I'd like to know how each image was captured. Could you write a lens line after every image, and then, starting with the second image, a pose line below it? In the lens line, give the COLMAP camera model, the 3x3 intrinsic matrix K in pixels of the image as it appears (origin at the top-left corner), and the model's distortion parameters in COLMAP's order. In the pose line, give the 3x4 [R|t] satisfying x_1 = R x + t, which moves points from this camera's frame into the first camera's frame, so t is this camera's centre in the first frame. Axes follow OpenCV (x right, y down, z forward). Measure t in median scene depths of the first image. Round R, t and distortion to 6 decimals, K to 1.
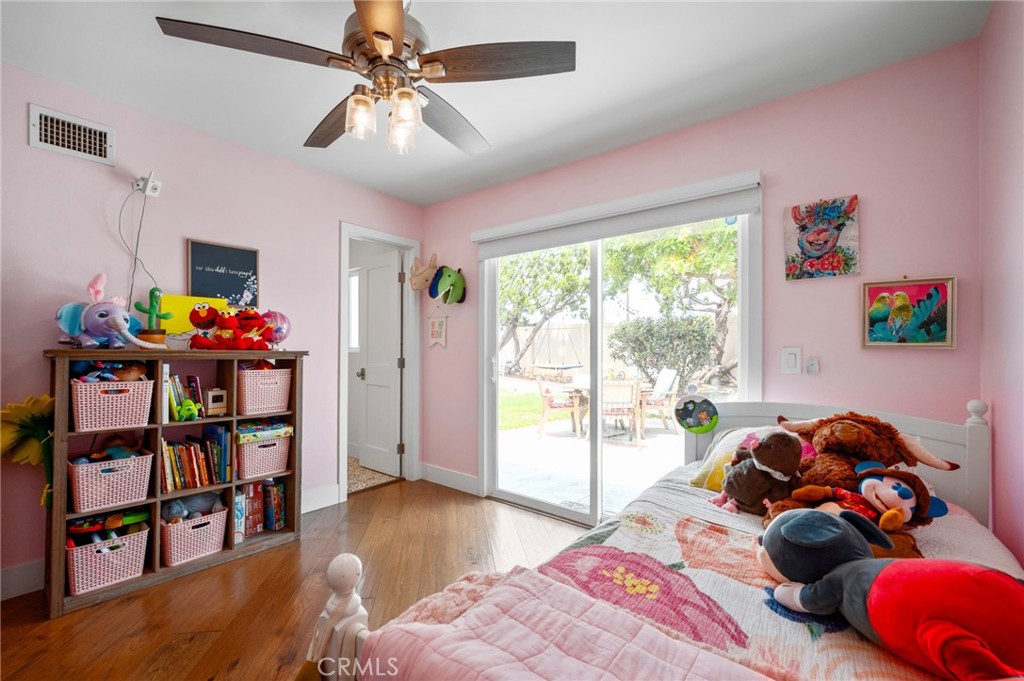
lens RADIAL K [[444.4, 0, 512.0], [0, 444.4, 340.5], [0, 0, 1]] dist [-0.000205, -0.000060]
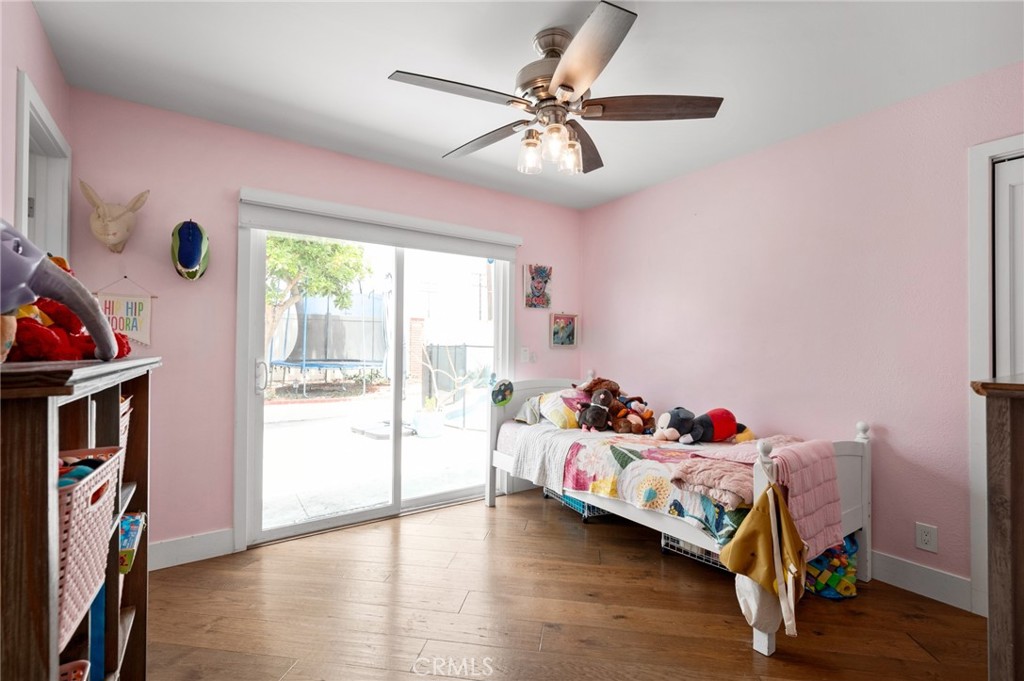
lens RADIAL K [[458.9, 0, 512.0], [0, 458.9, 340.5], [0, 0, 1]] dist [0.000284, -0.000011]
pose [[0.257200, 0.009146, 0.966315, -1.108335], [-0.019030, 0.999809, -0.004398, -0.000148], [-0.966171, -0.017258, 0.257324, 0.615915]]
